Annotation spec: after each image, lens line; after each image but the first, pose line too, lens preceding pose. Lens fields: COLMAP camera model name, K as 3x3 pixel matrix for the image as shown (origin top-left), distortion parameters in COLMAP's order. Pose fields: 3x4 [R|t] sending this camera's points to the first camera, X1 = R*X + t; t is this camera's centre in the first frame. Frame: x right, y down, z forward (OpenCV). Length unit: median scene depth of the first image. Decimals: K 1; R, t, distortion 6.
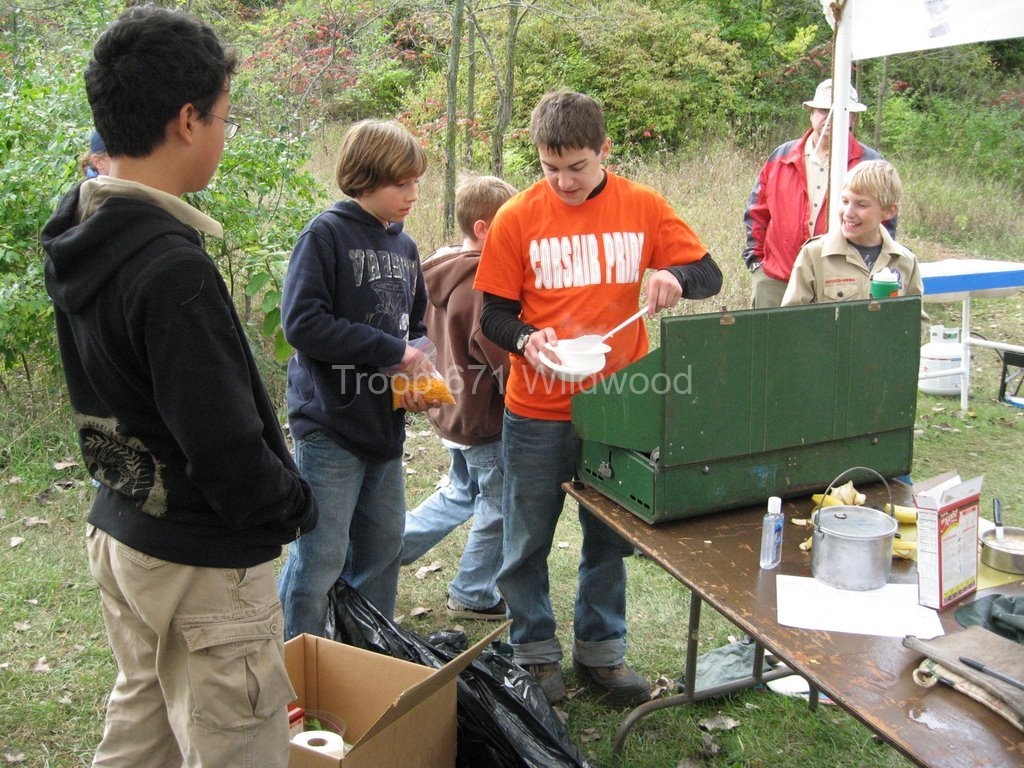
lens RADIAL K [[1077.0, 0, 512.0], [0, 1077.0, 384.0], [0, 0, 1]] dist [-0.170455, 0.135719]
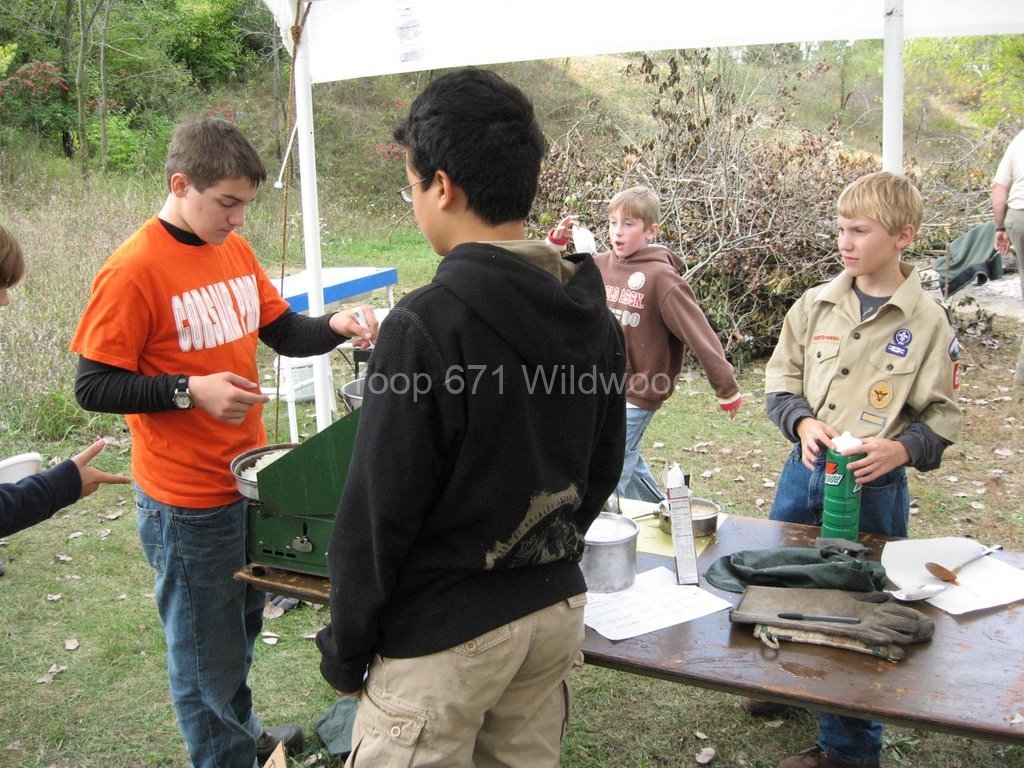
lens RADIAL K [[1077.0, 0, 512.0], [0, 1077.0, 384.0], [0, 0, 1]] dist [-0.170455, 0.135719]
pose [[0.737360, -0.149944, 0.658648, -0.380626], [0.160239, 0.986048, 0.045090, -0.064976], [-0.656219, 0.072294, 0.751099, 0.216392]]
